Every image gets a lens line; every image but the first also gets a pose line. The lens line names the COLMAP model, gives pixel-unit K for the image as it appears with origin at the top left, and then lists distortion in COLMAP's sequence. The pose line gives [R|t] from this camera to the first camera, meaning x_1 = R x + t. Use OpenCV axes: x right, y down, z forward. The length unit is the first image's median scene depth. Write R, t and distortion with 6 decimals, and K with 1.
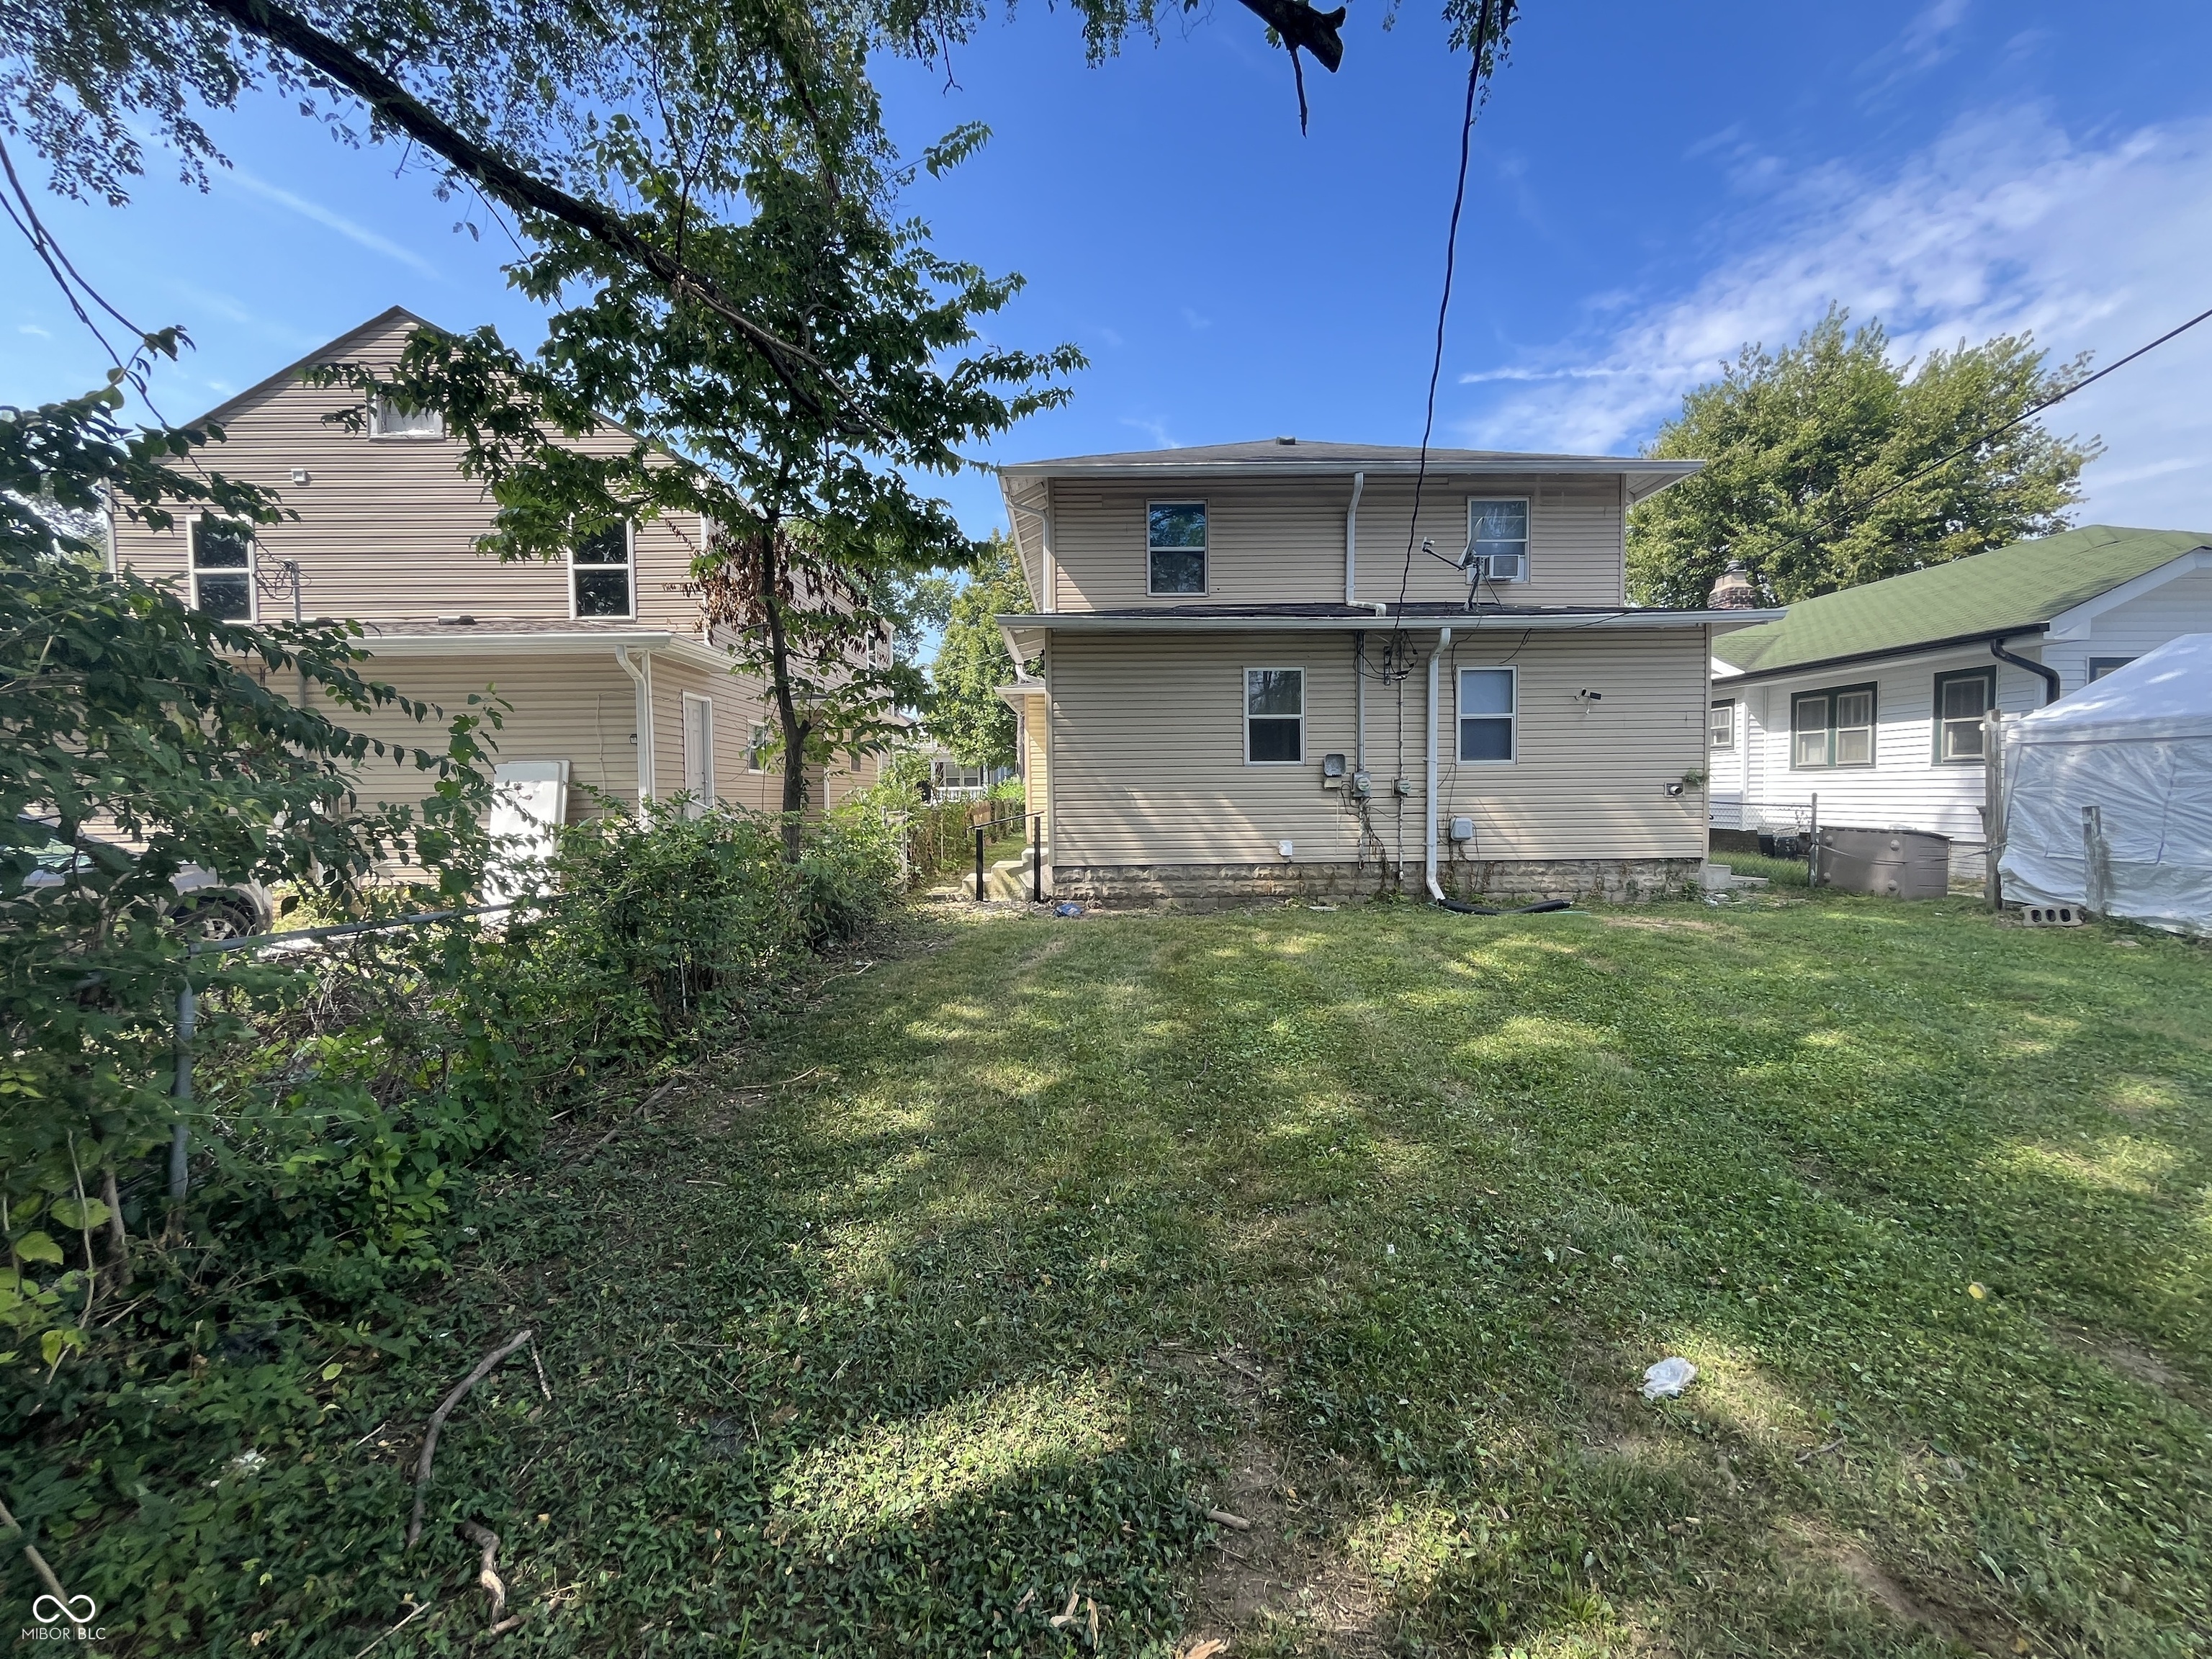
lens RADIAL K [[899.1, 0, 1106.8], [0, 899.1, 830.3], [0, 0, 1]] dist [-0.004247, -0.000740]
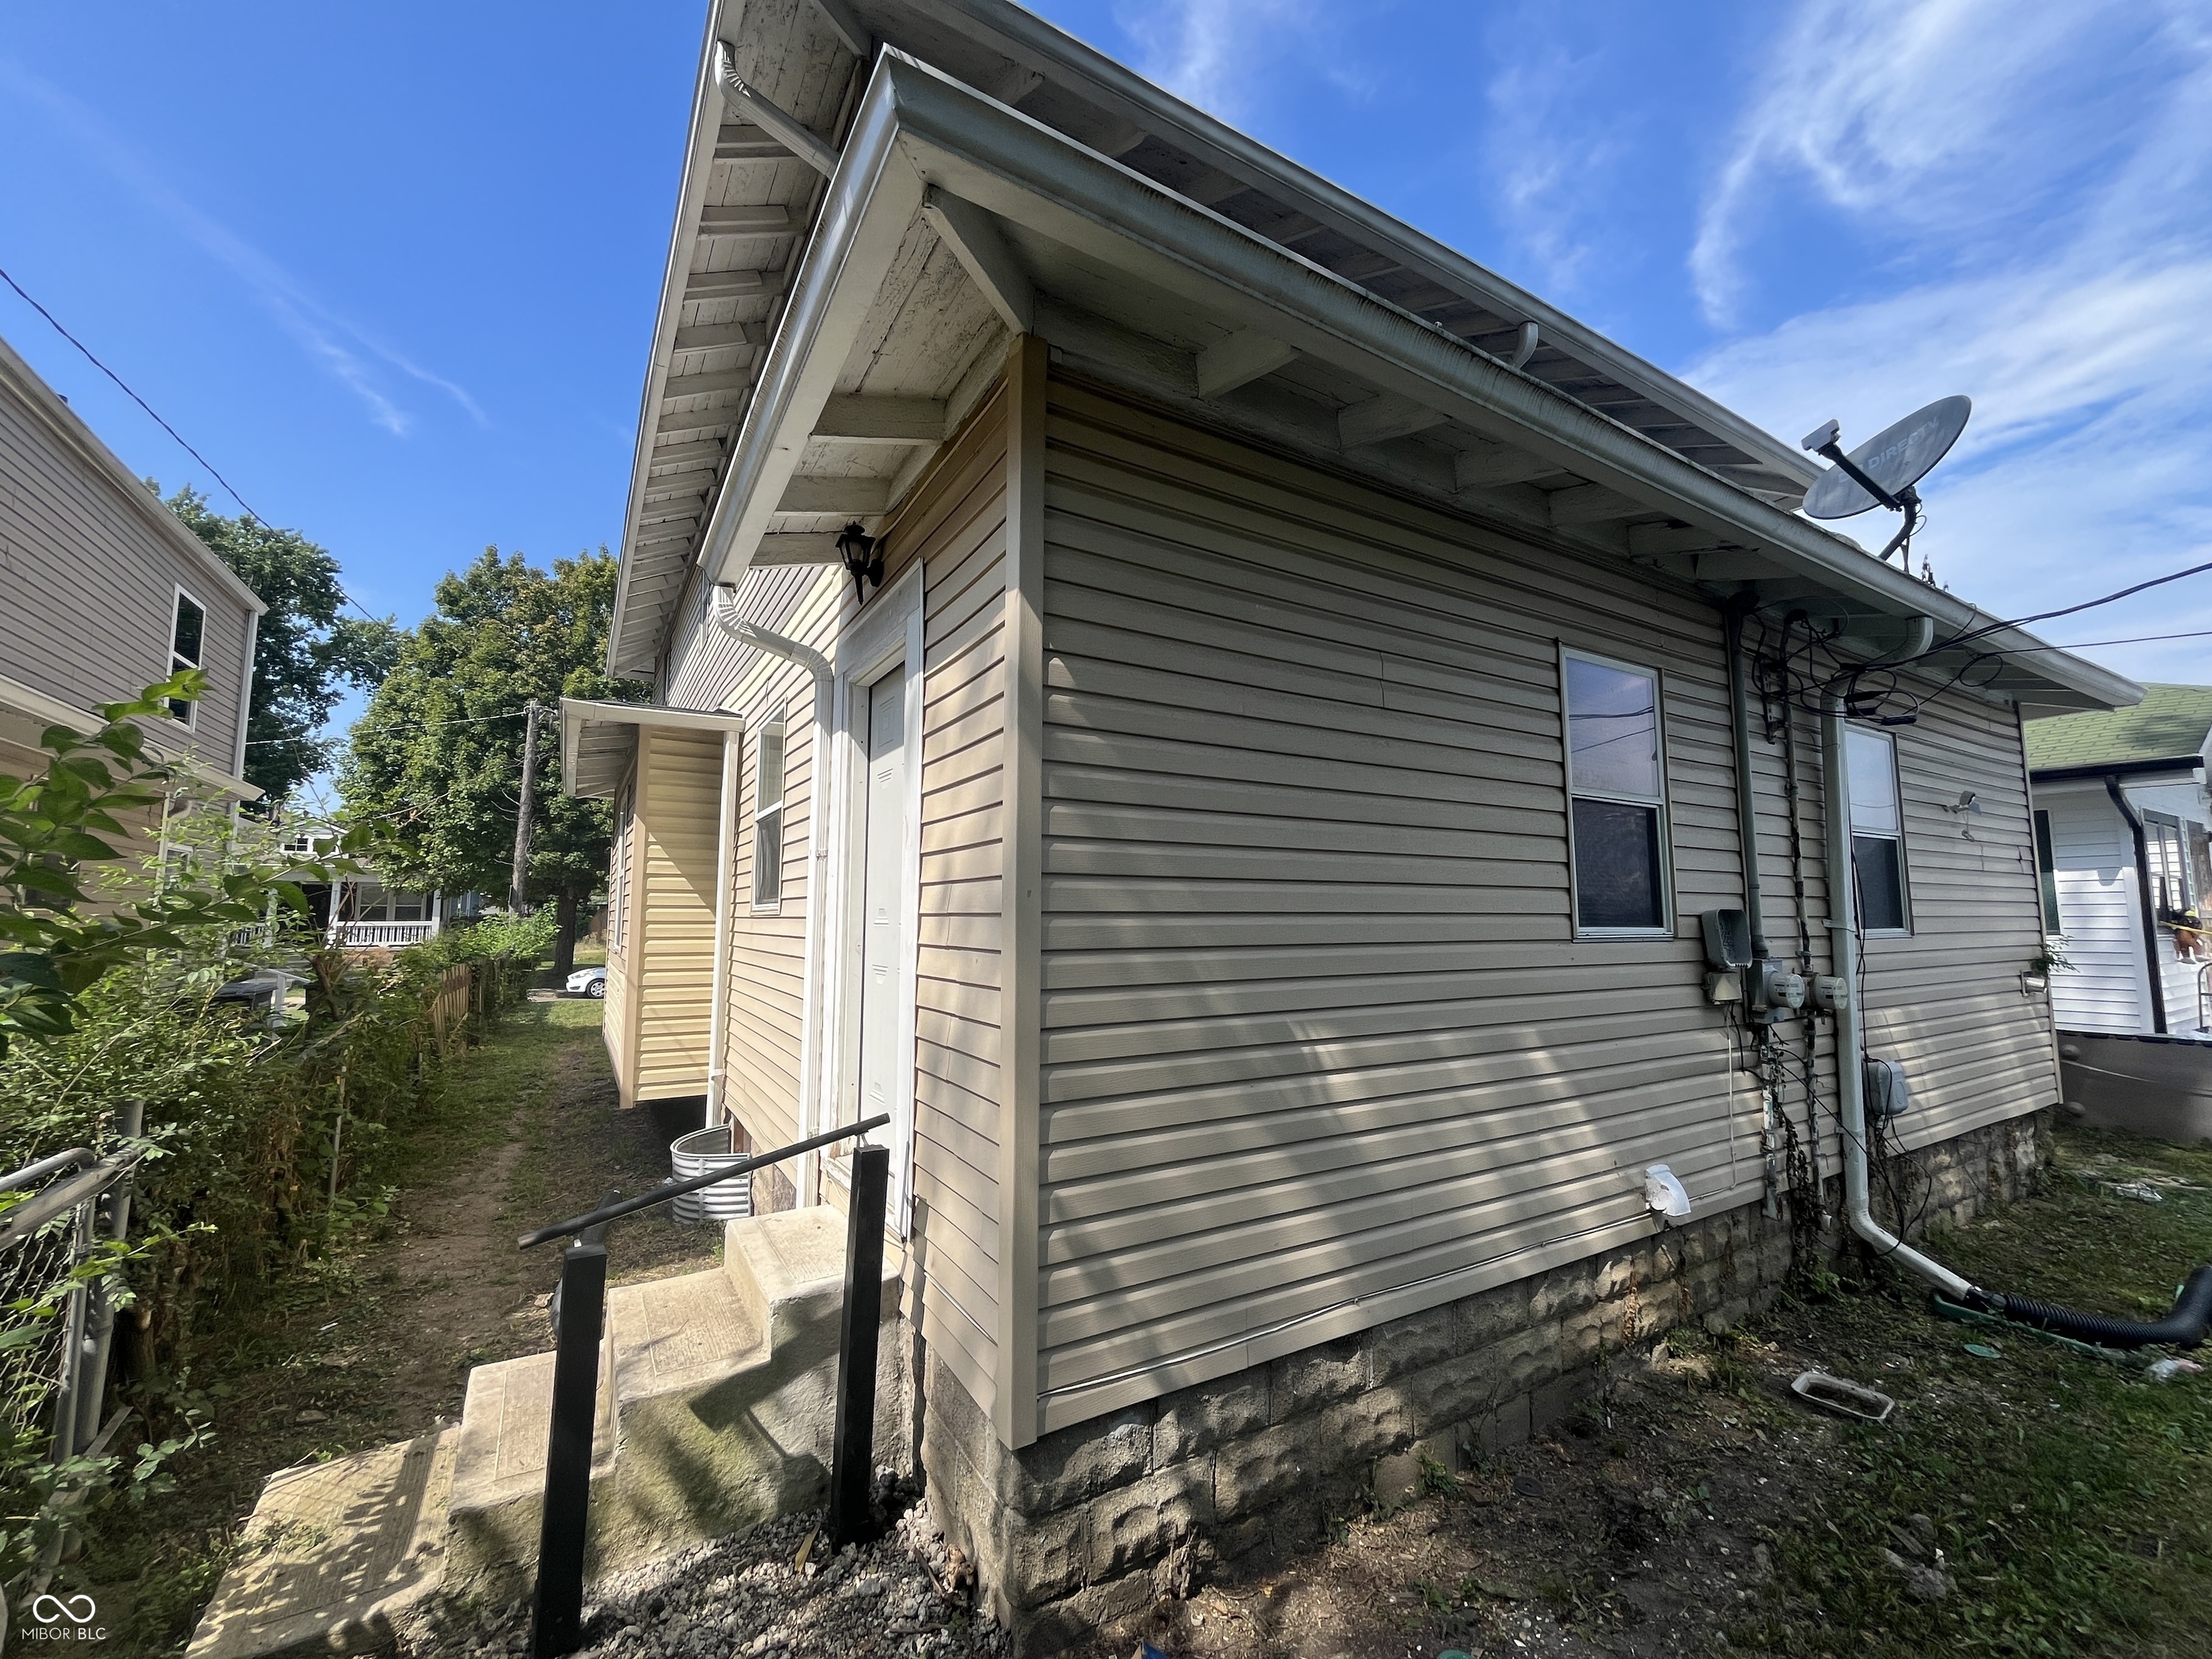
lens RADIAL K [[899.1, 0, 1103.6], [0, 899.1, 829.6], [0, 0, 1]] dist [-0.004247, -0.000740]
pose [[0.869689, 0.061176, 0.489795, -0.150741], [0.011195, 0.989590, -0.143478, -0.066209], [-0.493474, 0.130264, 0.859951, 0.795664]]
